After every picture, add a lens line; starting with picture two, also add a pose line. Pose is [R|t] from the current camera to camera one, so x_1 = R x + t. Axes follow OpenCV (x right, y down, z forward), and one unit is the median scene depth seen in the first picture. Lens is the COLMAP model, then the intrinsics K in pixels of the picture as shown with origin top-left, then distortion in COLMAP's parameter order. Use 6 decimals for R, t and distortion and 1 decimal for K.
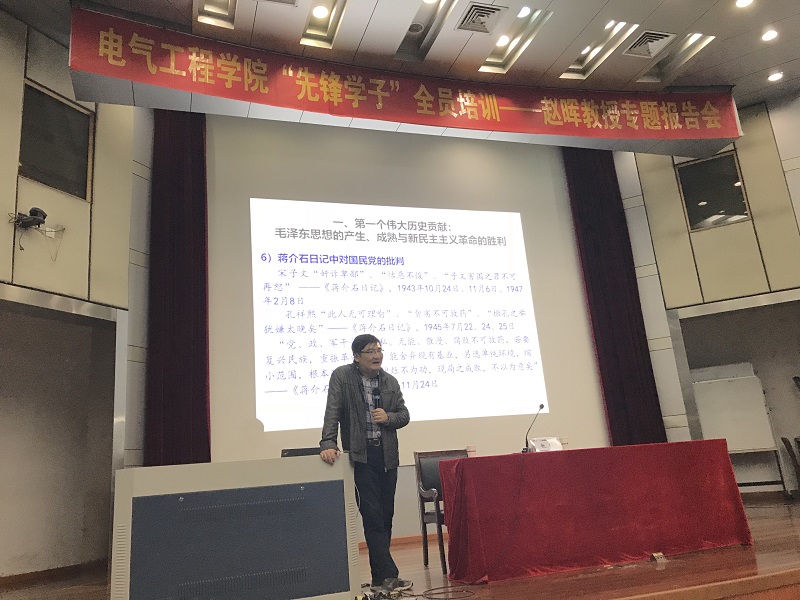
lens RADIAL K [[658.1, 0, 400.0], [0, 658.1, 300.0], [0, 0, 1]] dist [0.023272, 0.007084]
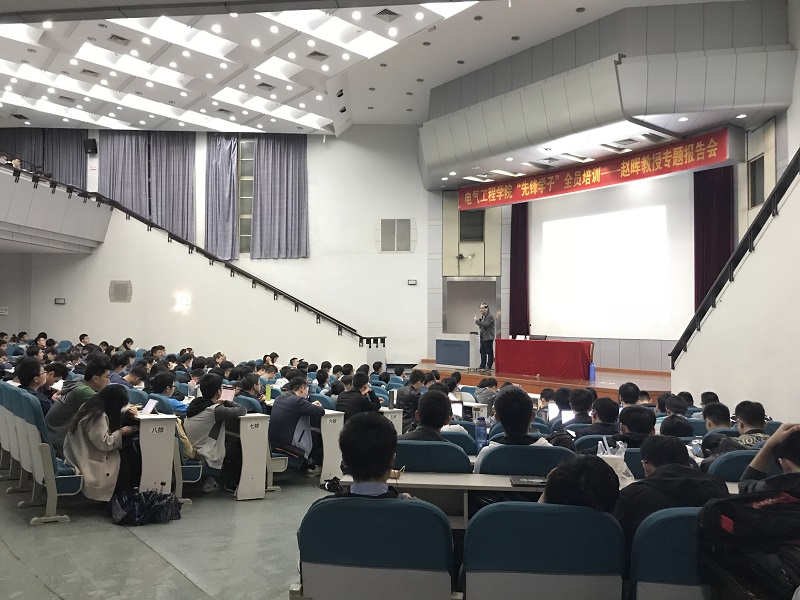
lens RADIAL K [[669.9, 0, 400.0], [0, 669.9, 300.0], [0, 0, 1]] dist [0.091650, -0.000521]
pose [[0.346633, 0.055594, -0.936352, 1.986077], [0.203111, 0.970110, 0.132789, -0.331184], [0.915746, -0.236213, 0.324980, -0.344583]]
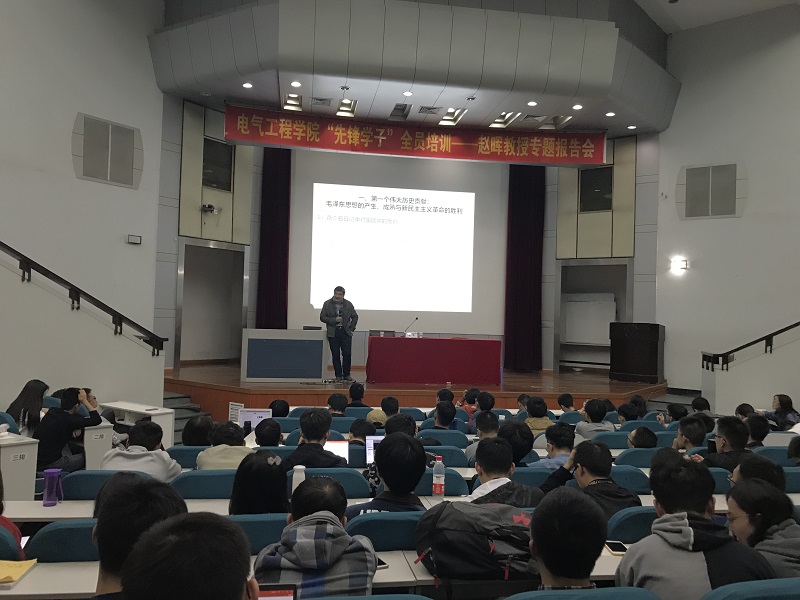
lens RADIAL K [[669.9, 0, 400.0], [0, 669.9, 300.0], [0, 0, 1]] dist [0.091650, -0.000521]
pose [[0.979252, 0.110750, -0.169704, 0.381035], [-0.066399, 0.966572, 0.247647, -0.336772], [0.191458, -0.231241, 0.953872, -0.859932]]
